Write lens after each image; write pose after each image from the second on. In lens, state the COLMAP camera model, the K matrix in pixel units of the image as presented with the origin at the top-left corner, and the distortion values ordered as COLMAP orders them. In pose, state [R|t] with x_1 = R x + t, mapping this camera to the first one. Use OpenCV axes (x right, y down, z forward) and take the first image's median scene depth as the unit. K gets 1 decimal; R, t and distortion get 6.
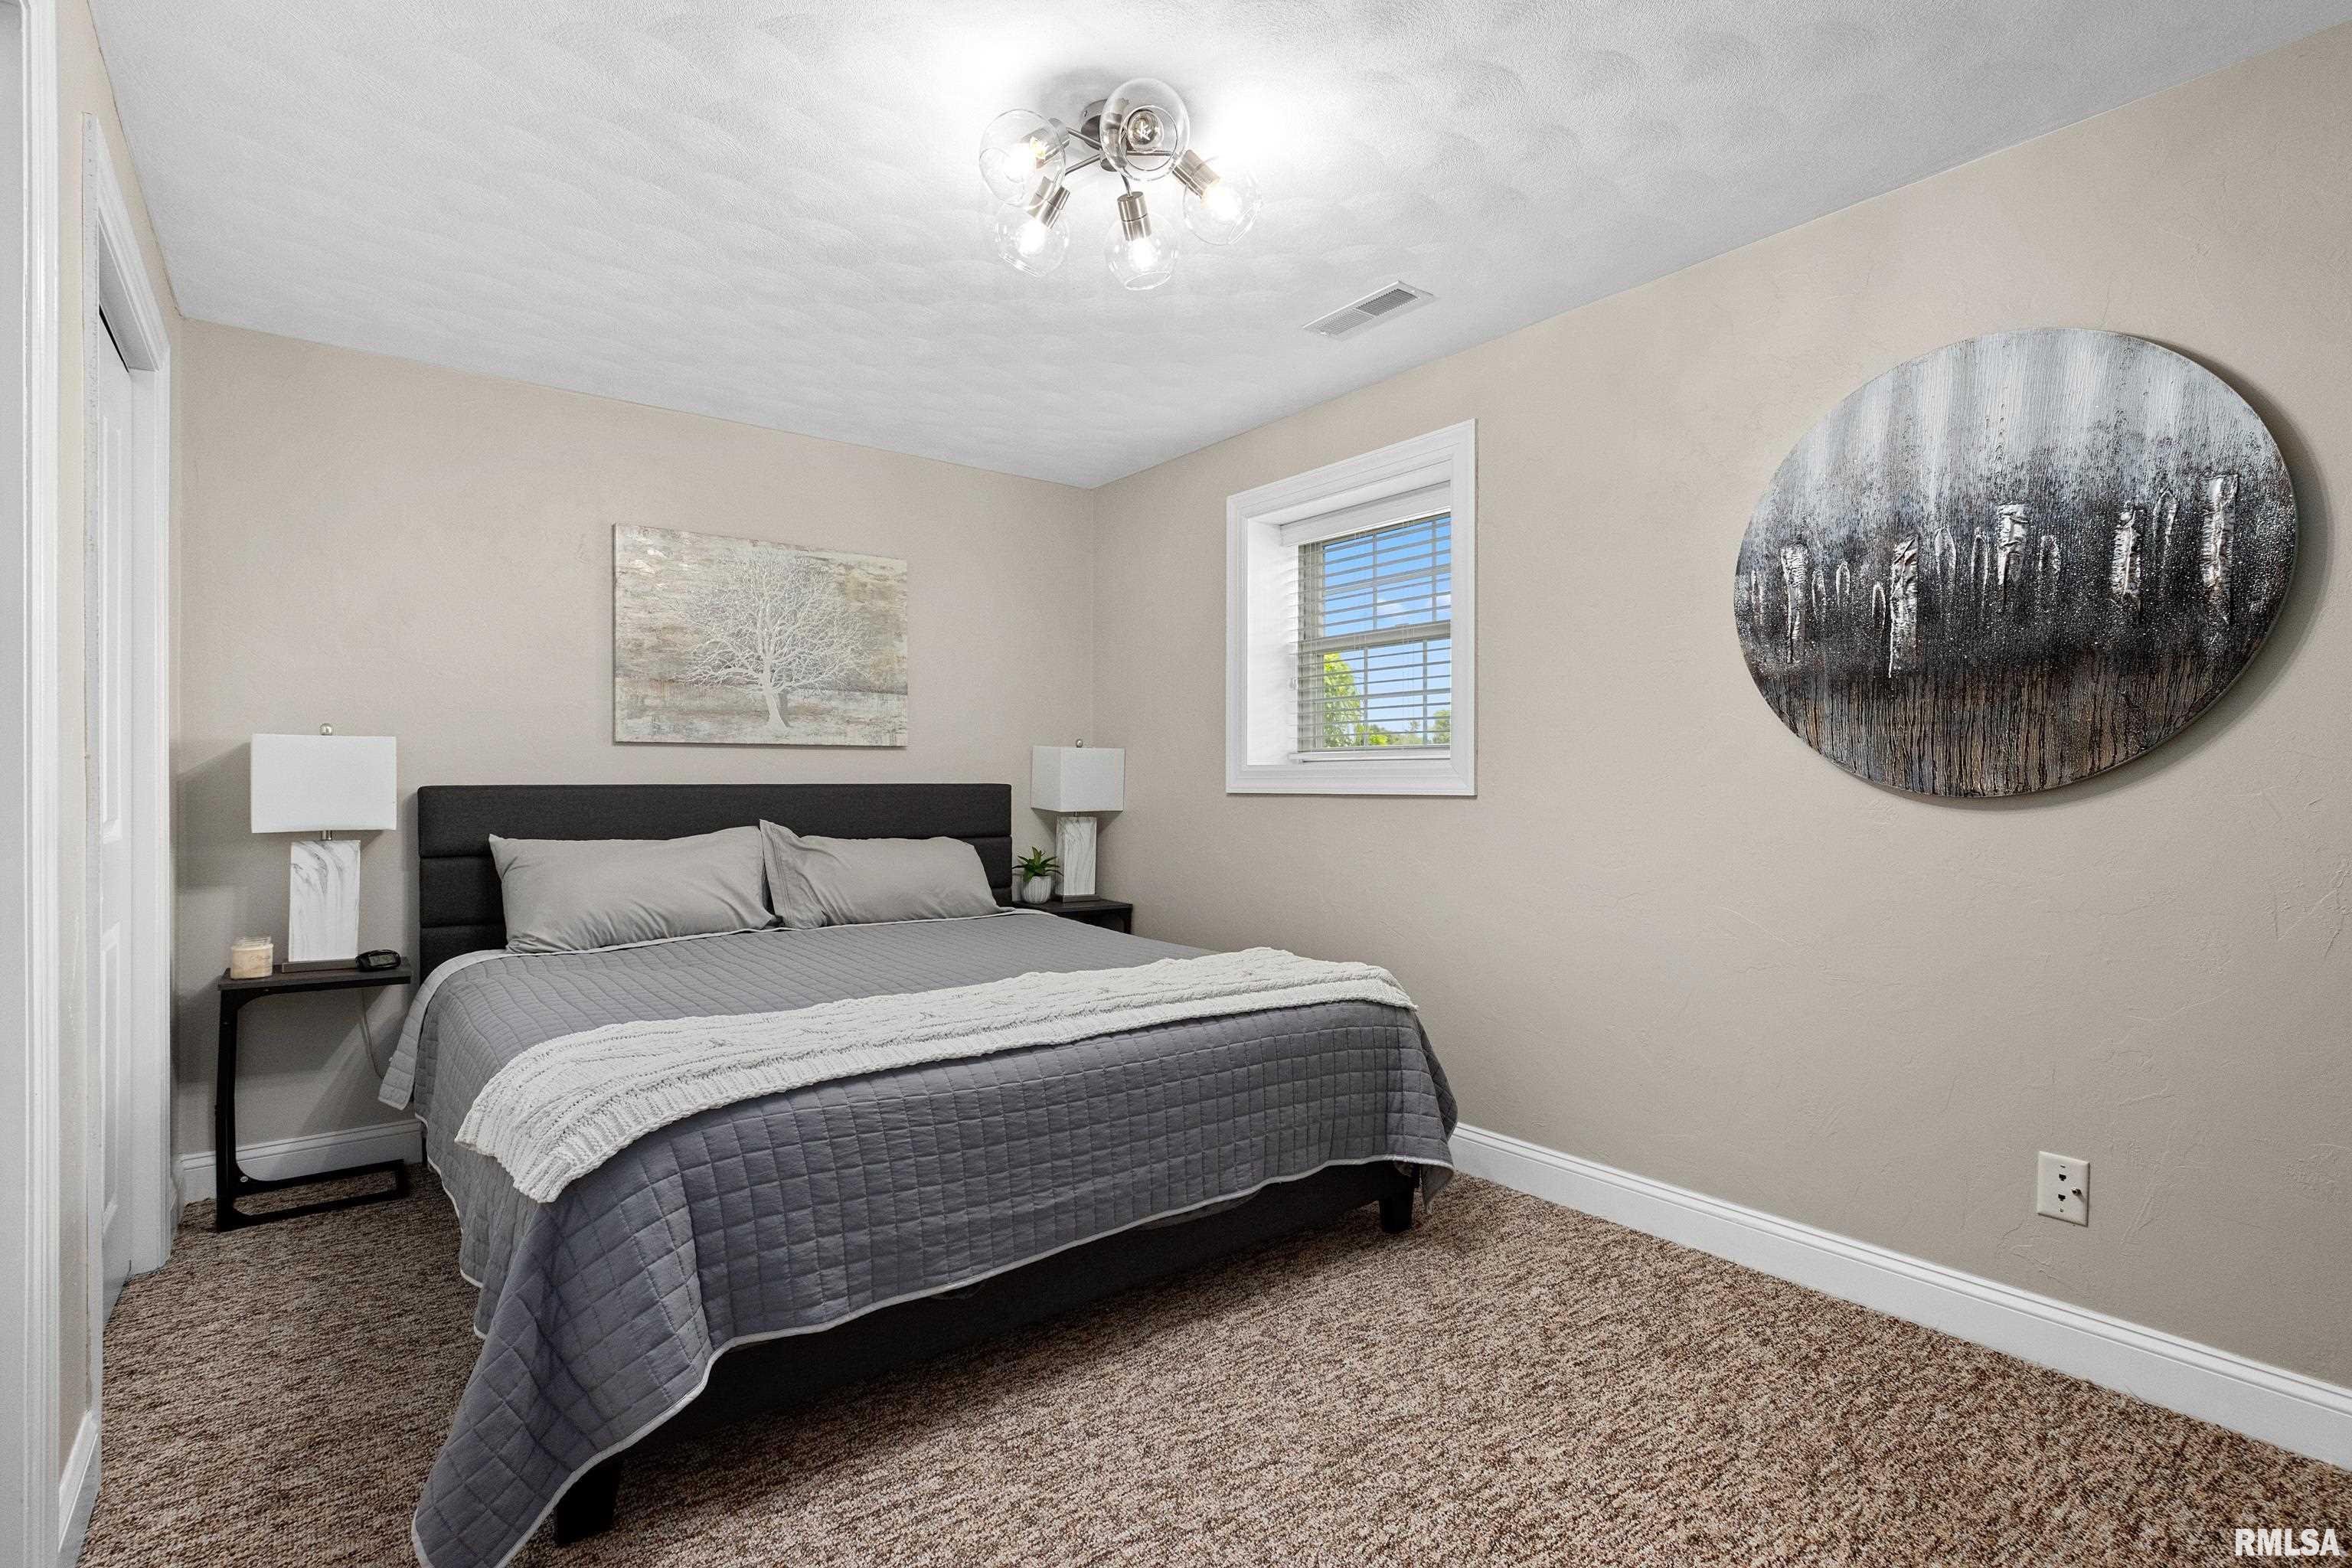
lens RADIAL K [[1101.1, 0, 1176.5], [0, 1101.1, 780.2], [0, 0, 1]] dist [-0.003459, 0.001312]
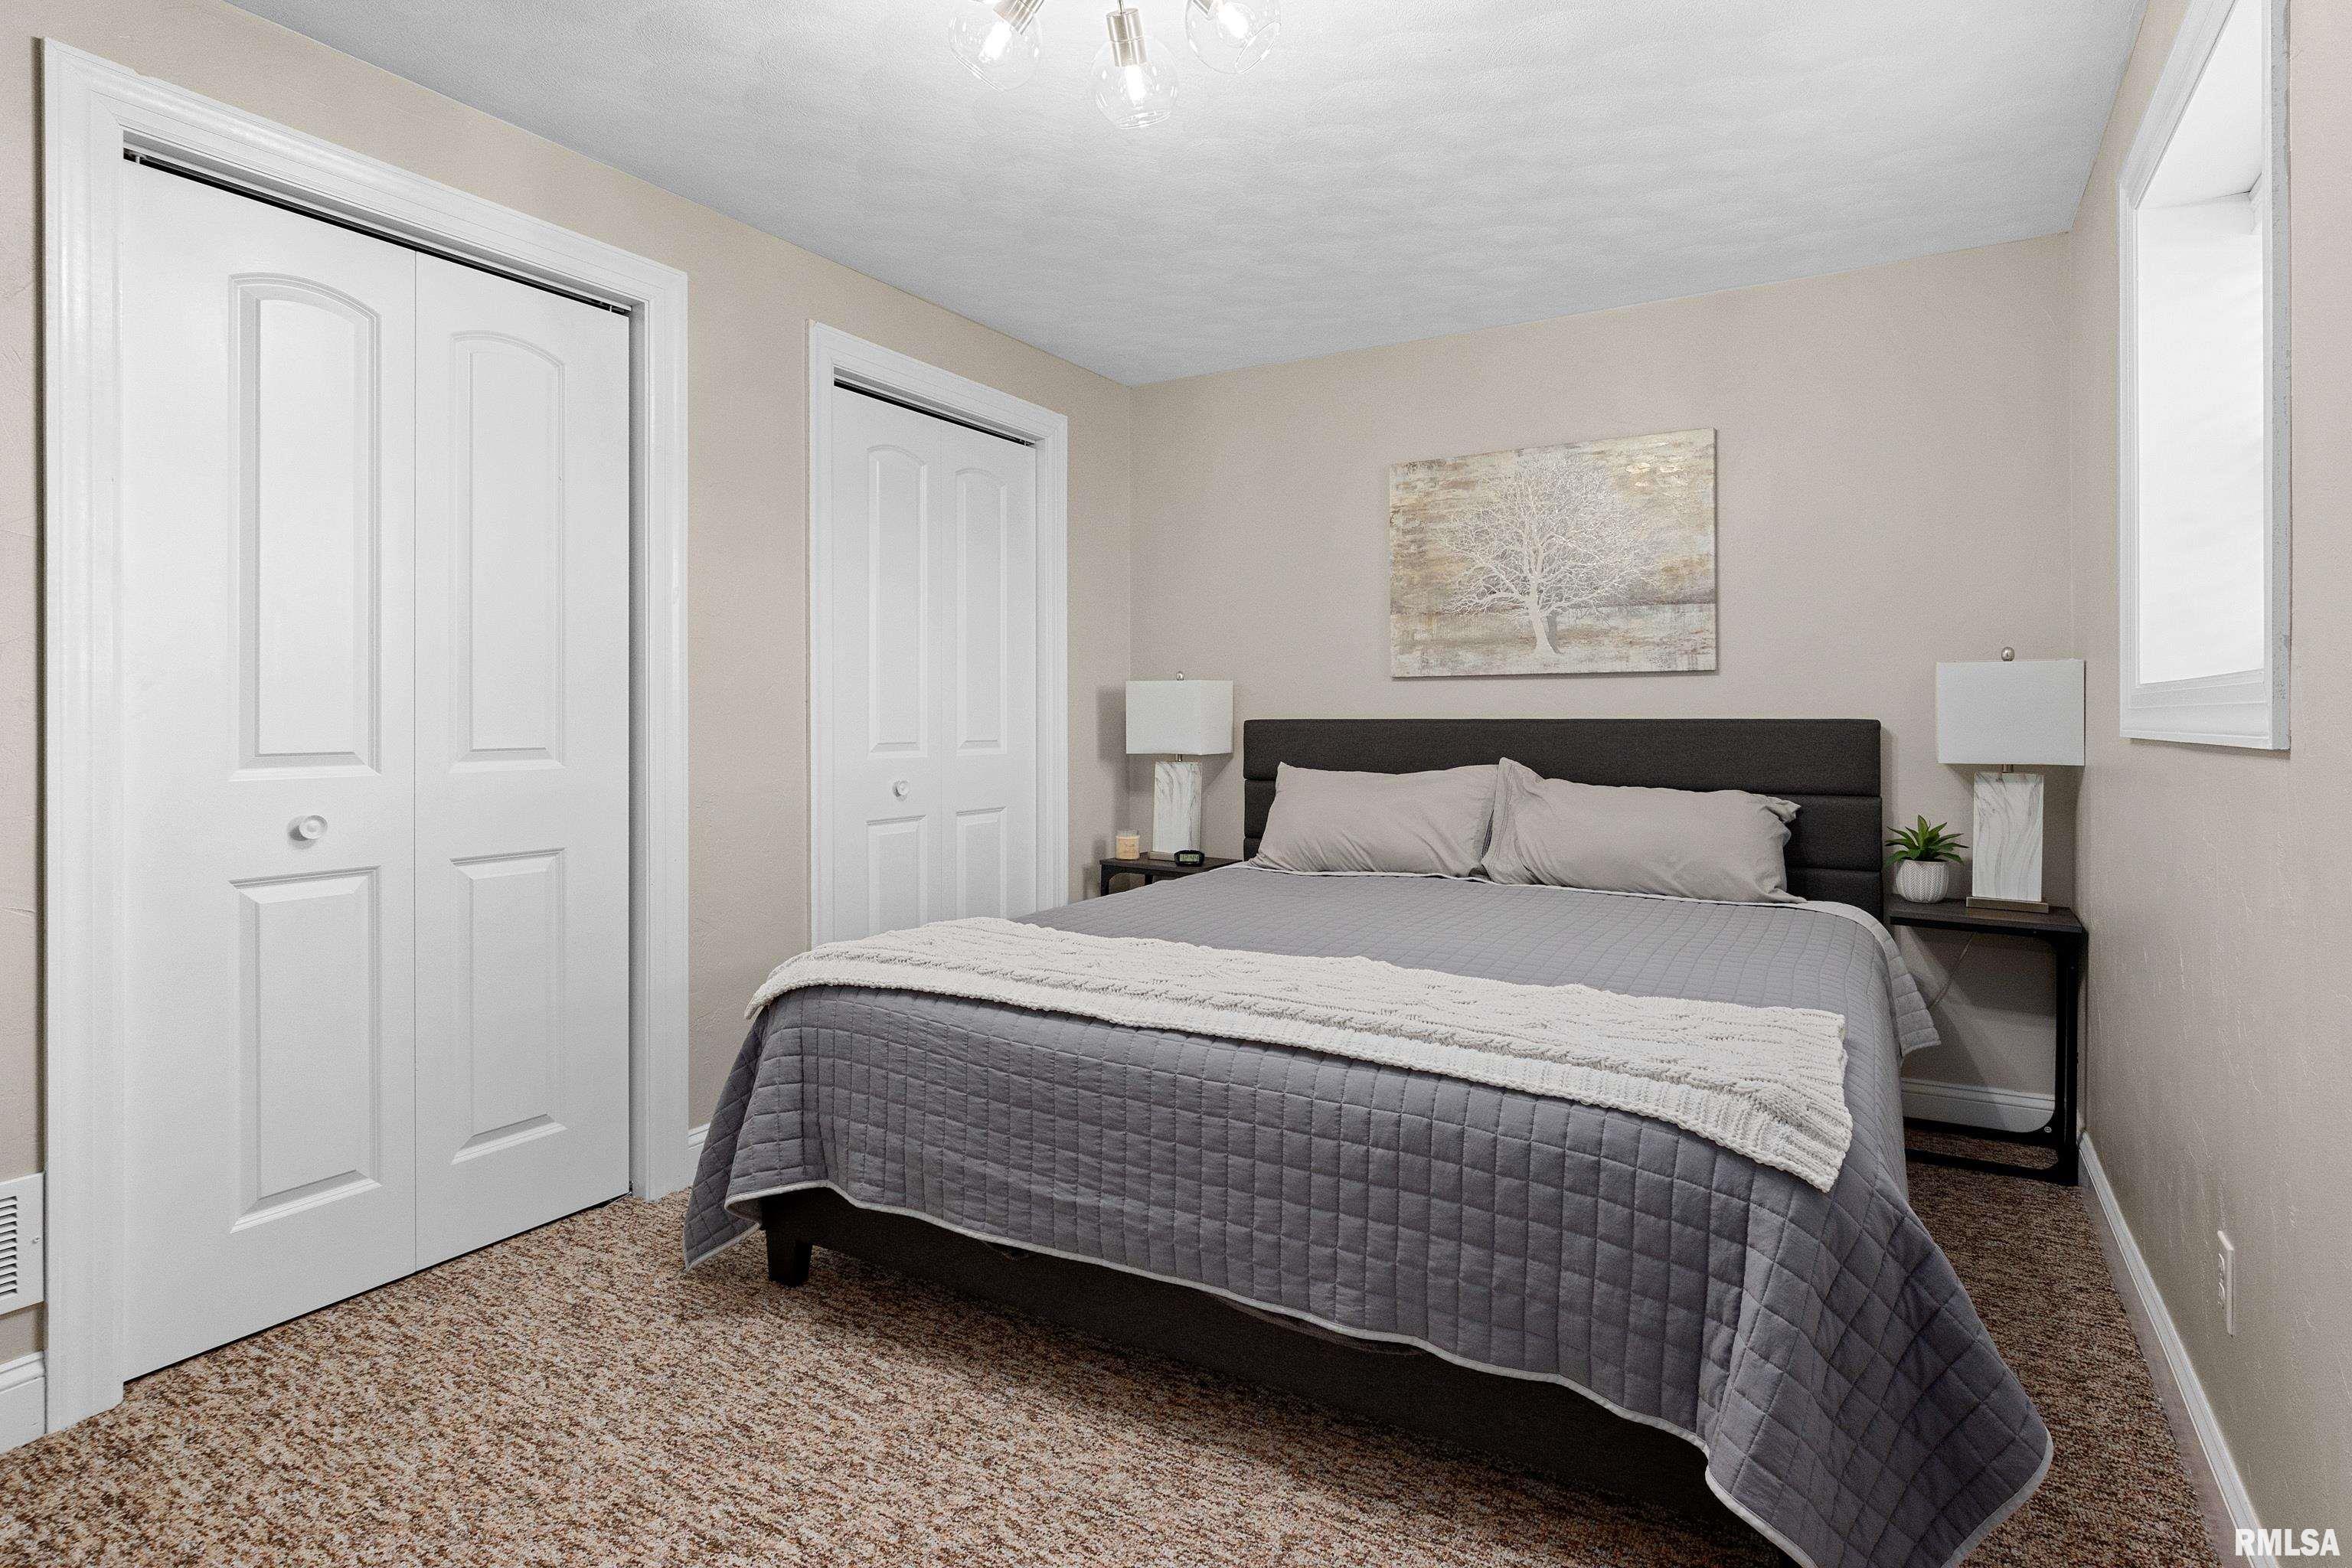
lens RADIAL K [[1194.7, 0, 1218.3], [0, 1194.7, 718.7], [0, 0, 1]] dist [0.003919, -0.001151]
pose [[0.386973, 0.001941, -0.922089, 0.519705], [0.000785, 0.999997, 0.002434, 0.000800], [0.922091, -0.001666, 0.386970, 0.479362]]
